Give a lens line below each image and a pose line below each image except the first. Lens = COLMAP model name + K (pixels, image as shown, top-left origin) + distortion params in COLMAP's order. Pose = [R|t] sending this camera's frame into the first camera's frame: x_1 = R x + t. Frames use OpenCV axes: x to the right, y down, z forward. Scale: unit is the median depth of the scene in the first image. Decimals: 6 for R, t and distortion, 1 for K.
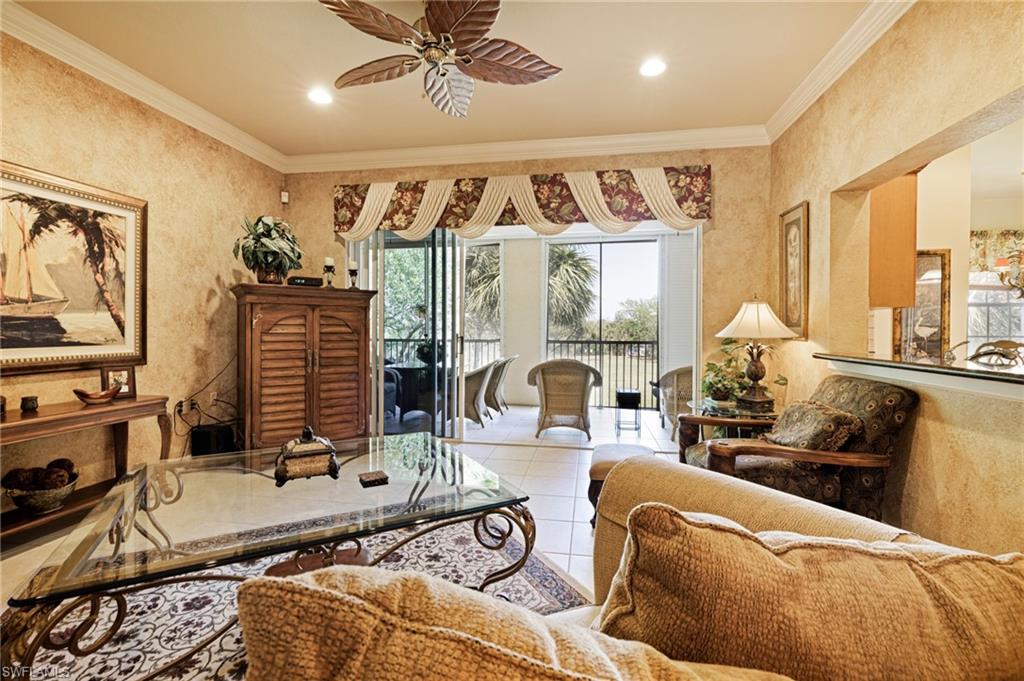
lens RADIAL K [[446.4, 0, 510.1], [0, 446.4, 333.7], [0, 0, 1]] dist [0.000788, -0.000241]
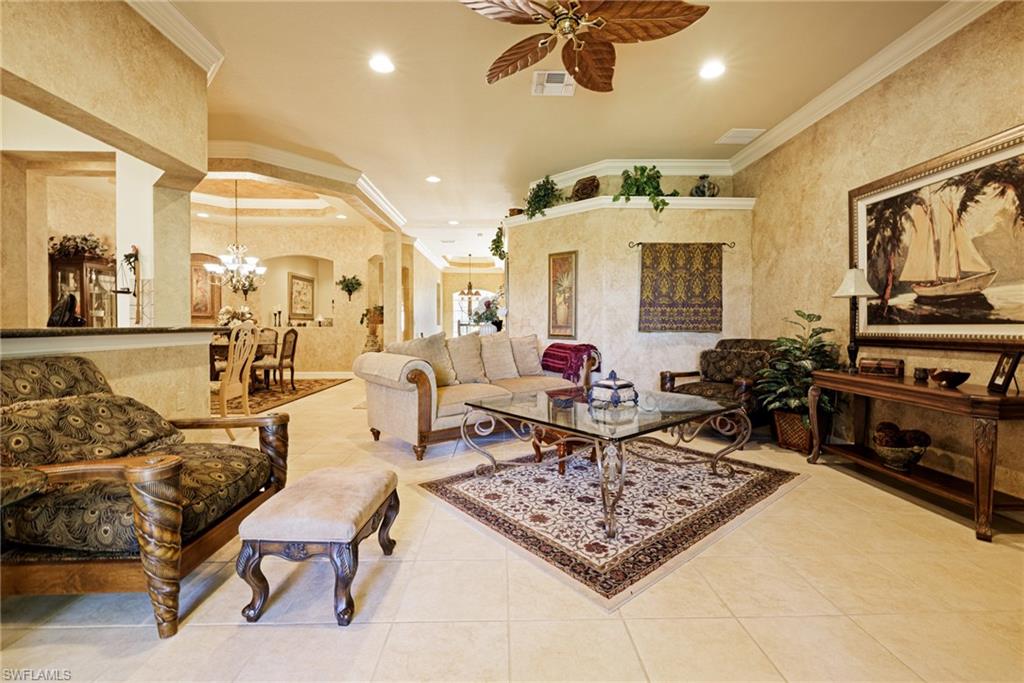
lens RADIAL K [[446.4, 0, 512.2], [0, 446.4, 341.1], [0, 0, 1]] dist [0.000788, -0.000241]
pose [[-0.980861, 0.000940, -0.194709, 0.088602], [-0.008479, 0.998834, 0.047535, 0.020108], [0.194526, 0.048276, -0.979709, 1.218227]]
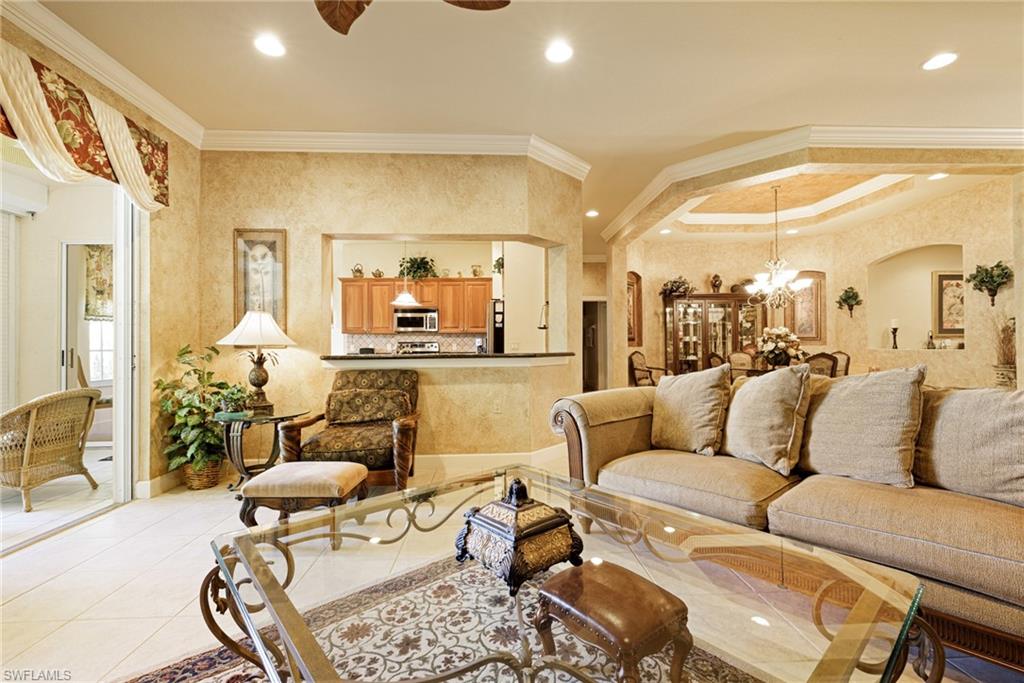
lens RADIAL K [[446.4, 0, 508.4], [0, 446.4, 345.7], [0, 0, 1]] dist [0.000788, -0.000241]
pose [[-0.209149, 0.000130, 0.977884, -0.525511], [0.021195, 0.999766, 0.004401, 0.014753], [-0.977654, 0.021647, -0.209103, 0.573706]]
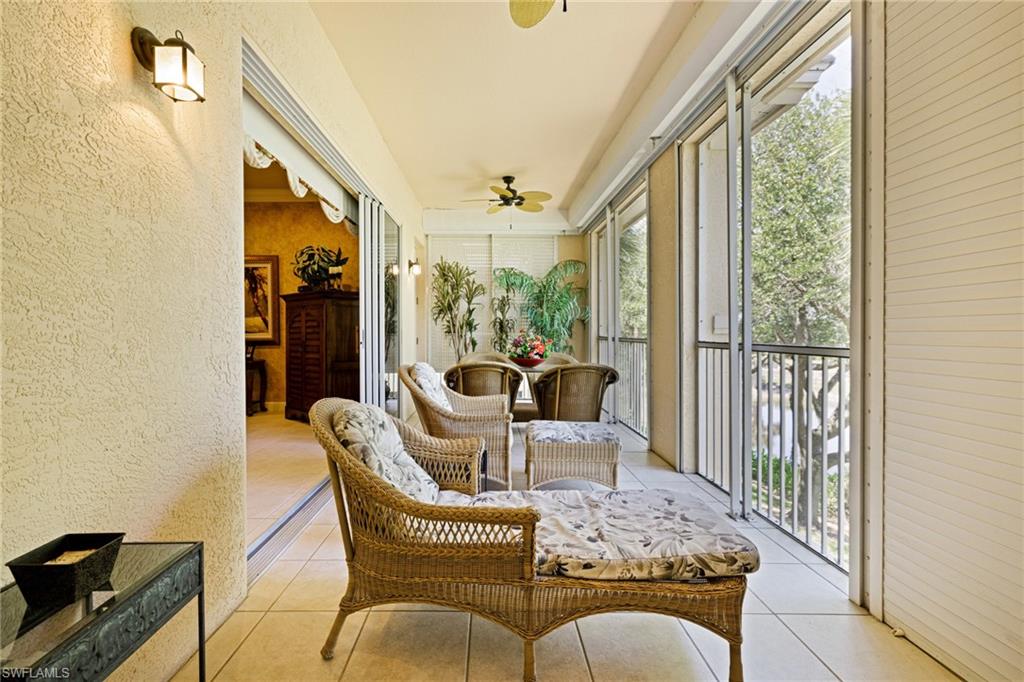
lens RADIAL K [[446.4, 0, 509.3], [0, 446.4, 337.2], [0, 0, 1]] dist [0.000788, -0.000241]
pose [[0.184507, 0.005895, -0.982814, 0.979118], [-0.010131, 0.999940, 0.004096, 0.018178], [0.982779, 0.009202, 0.184556, 1.346436]]
